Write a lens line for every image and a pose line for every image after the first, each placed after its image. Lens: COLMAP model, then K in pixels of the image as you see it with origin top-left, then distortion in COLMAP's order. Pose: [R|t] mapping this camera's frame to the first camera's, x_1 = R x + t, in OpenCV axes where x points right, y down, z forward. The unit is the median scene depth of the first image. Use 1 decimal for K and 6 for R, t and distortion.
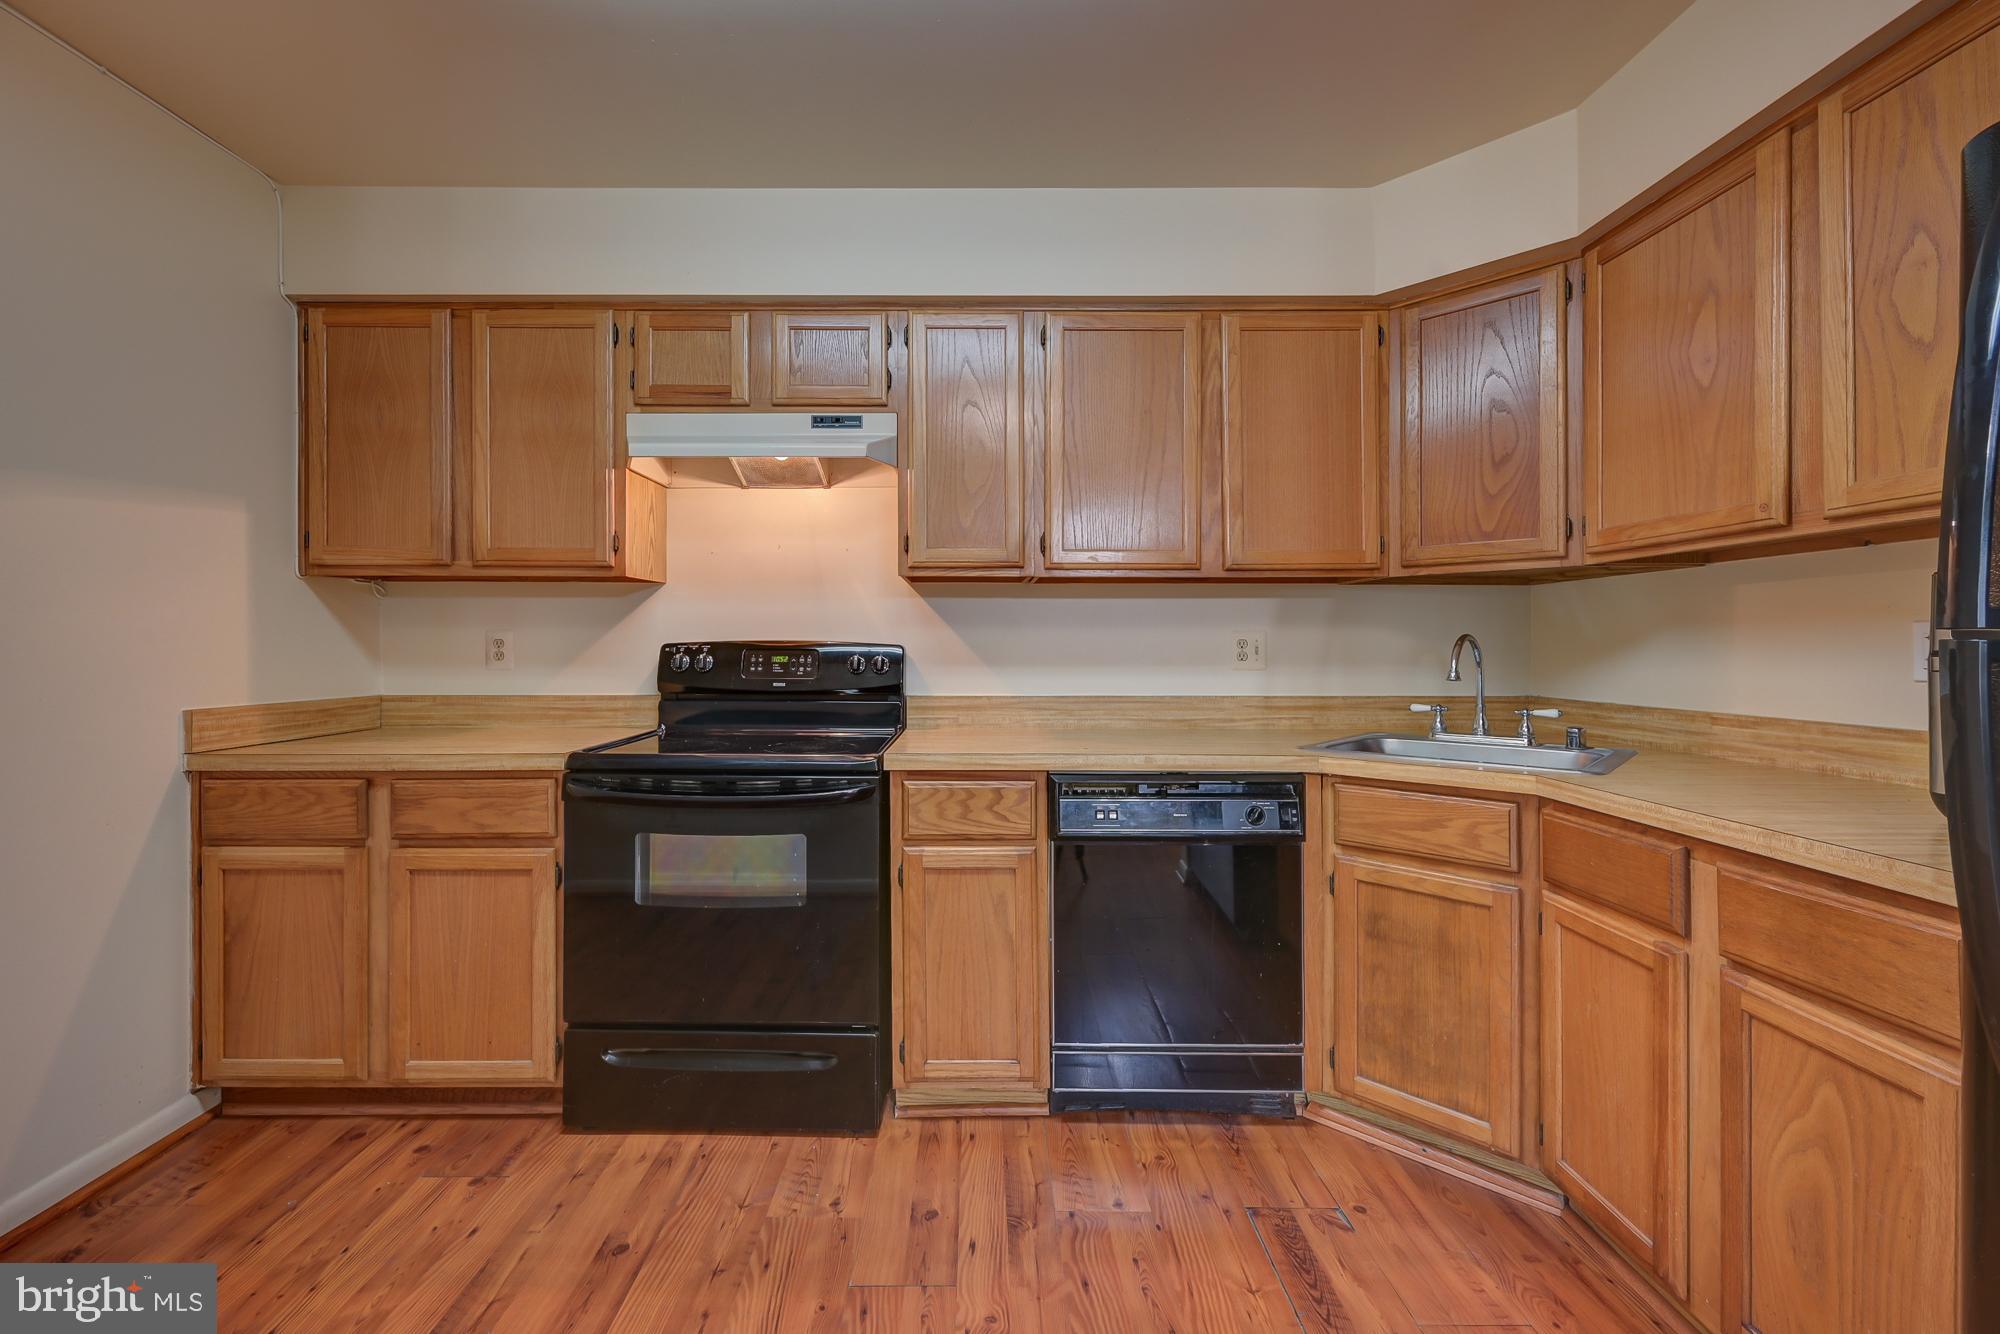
lens RADIAL K [[806.7, 0, 968.9], [0, 806.7, 641.8], [0, 0, 1]] dist [-0.001370, -0.000039]
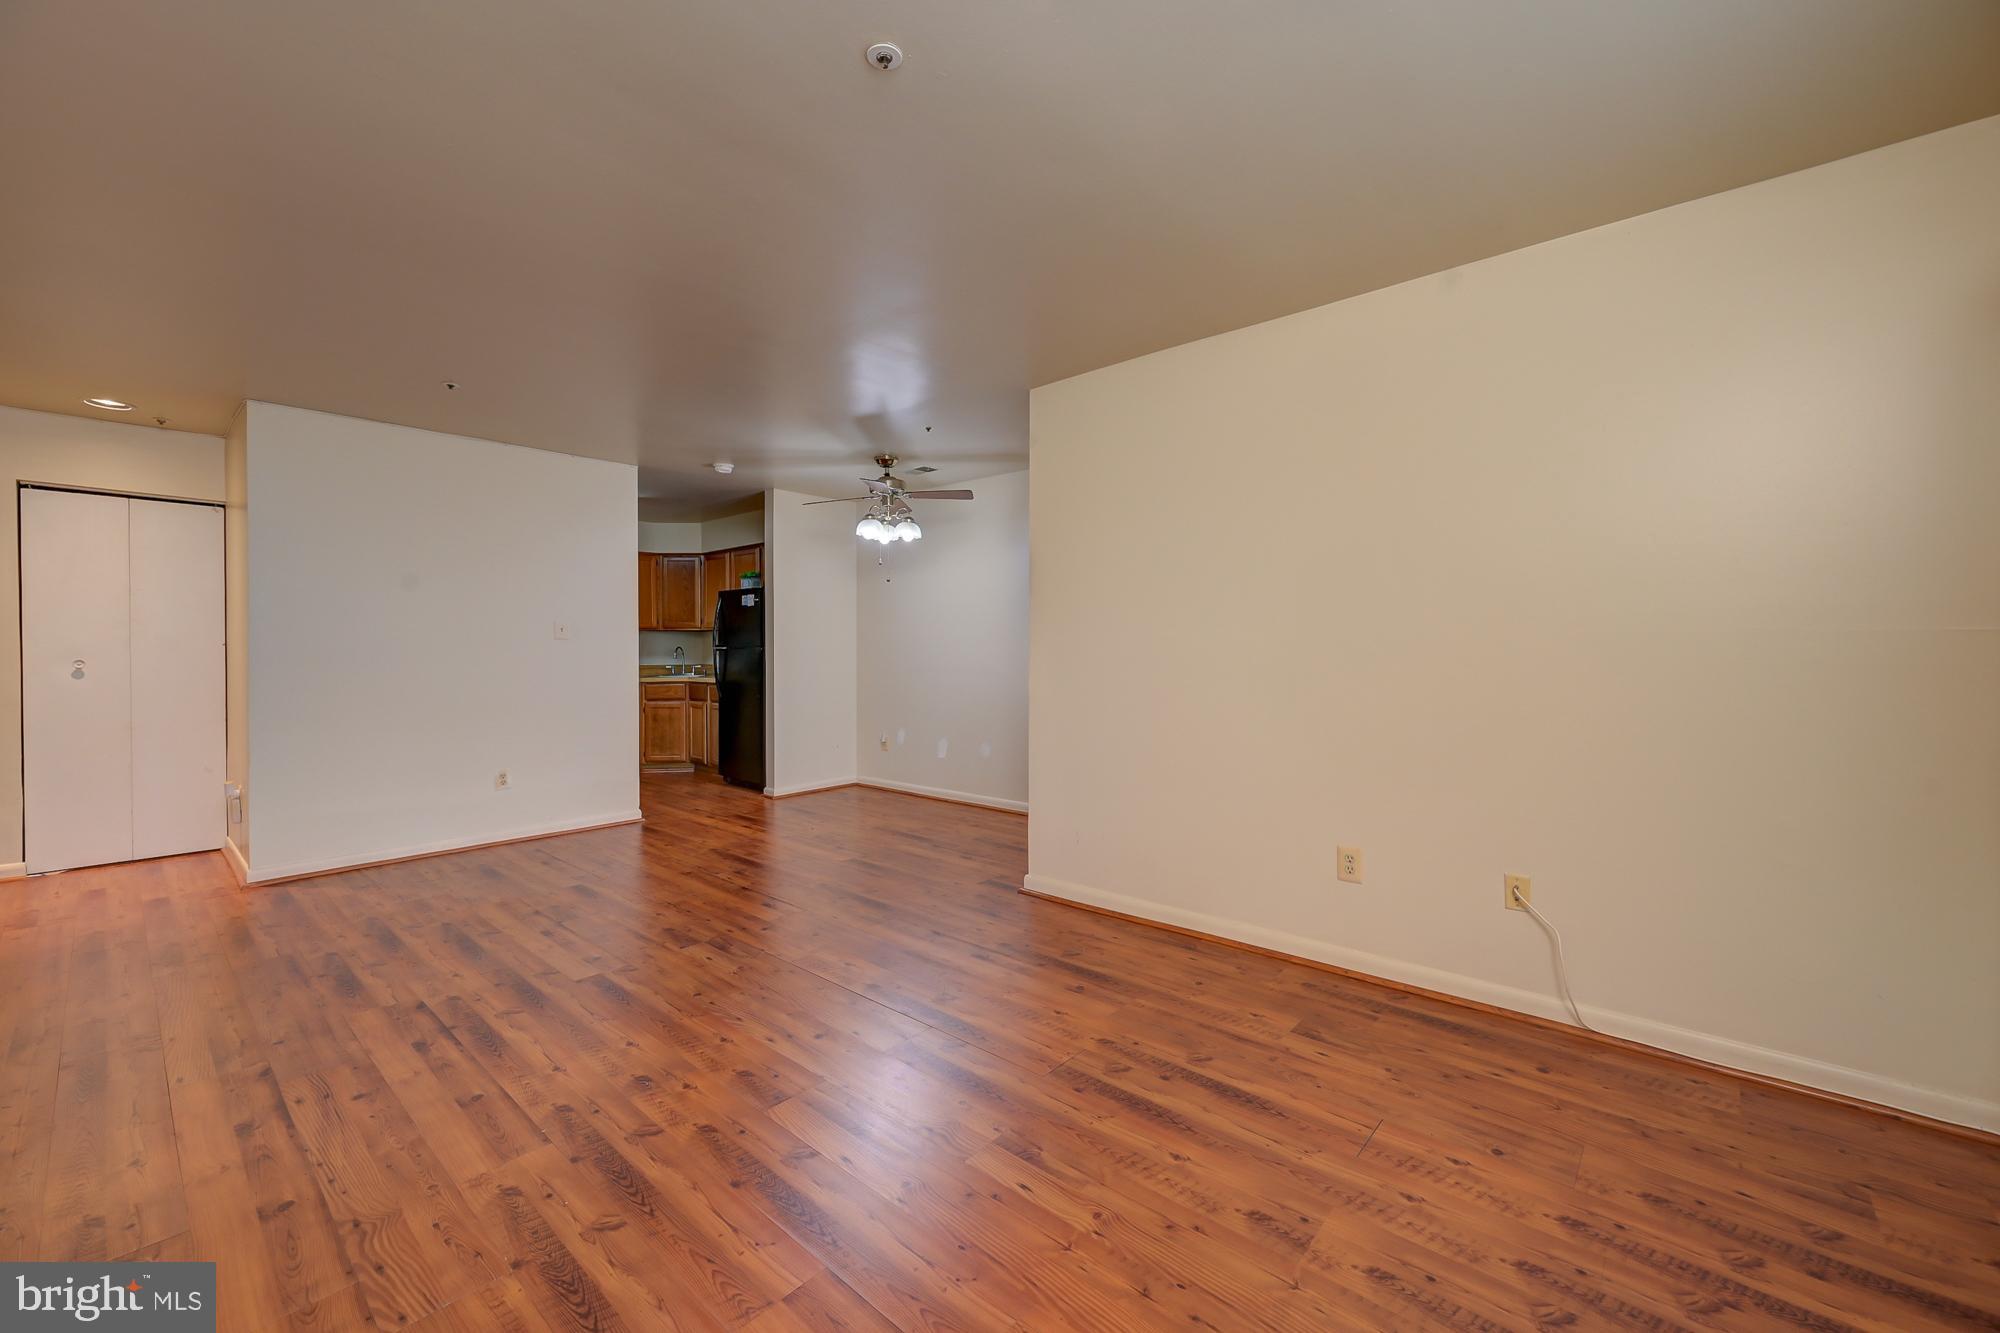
lens RADIAL K [[792.5, 0, 1009.7], [0, 792.5, 654.3], [0, 0, 1]] dist [-0.000625, 0.000033]
pose [[0.650727, -0.008023, 0.759270, -1.327870], [0.001326, 0.999955, 0.009430, -0.007147], [-0.759311, -0.005129, 0.650708, -2.877569]]
